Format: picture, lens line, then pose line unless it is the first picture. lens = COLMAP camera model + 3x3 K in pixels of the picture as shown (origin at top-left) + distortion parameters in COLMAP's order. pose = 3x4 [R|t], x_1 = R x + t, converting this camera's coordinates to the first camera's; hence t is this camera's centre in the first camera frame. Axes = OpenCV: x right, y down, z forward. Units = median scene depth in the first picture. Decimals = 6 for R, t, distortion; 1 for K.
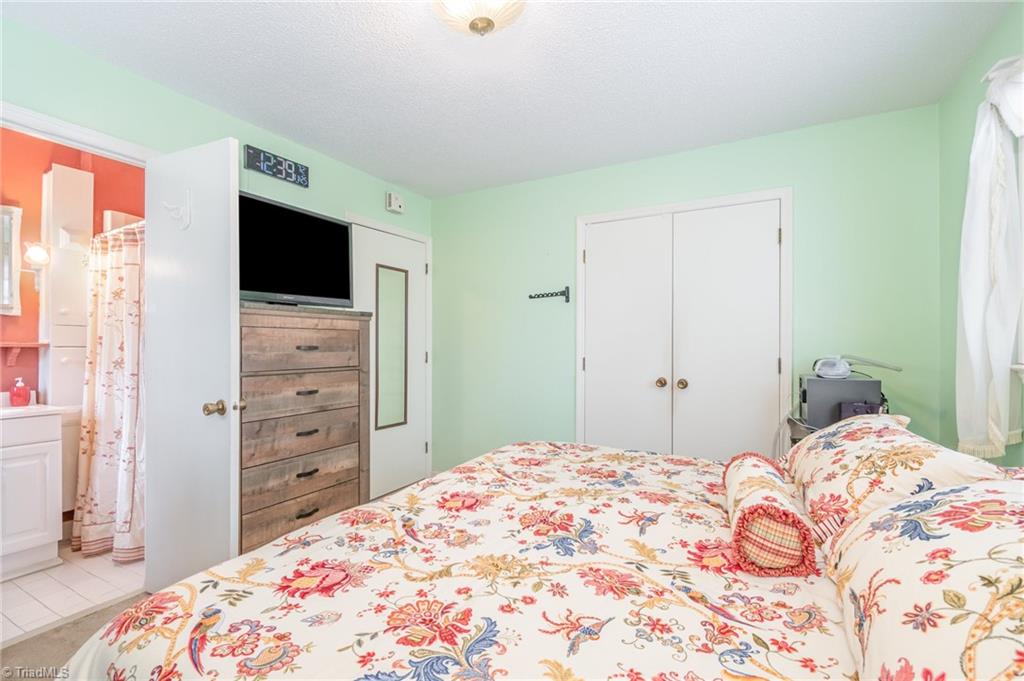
lens RADIAL K [[460.7, 0, 530.2], [0, 460.7, 342.4], [0, 0, 1]] dist [0.007666, -0.003456]
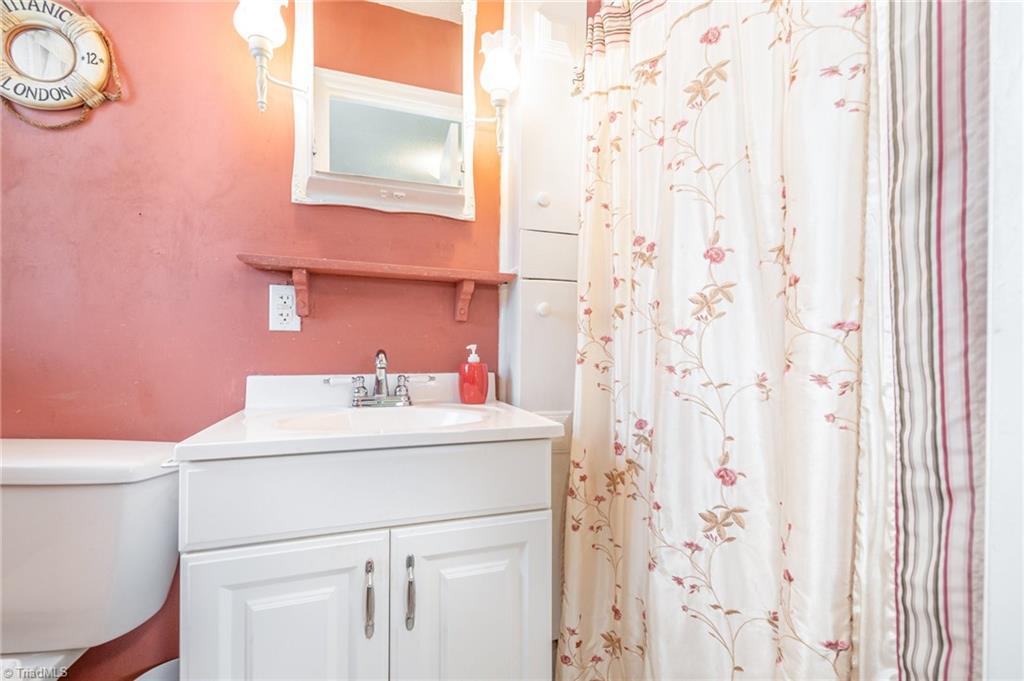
lens RADIAL K [[460.7, 0, 513.7], [0, 460.7, 337.5], [0, 0, 1]] dist [0.007666, -0.003456]
pose [[0.734233, -0.006030, -0.678871, -0.732228], [-0.002933, 0.999923, -0.012054, 0.073477], [0.678892, 0.010841, 0.734158, 0.663605]]
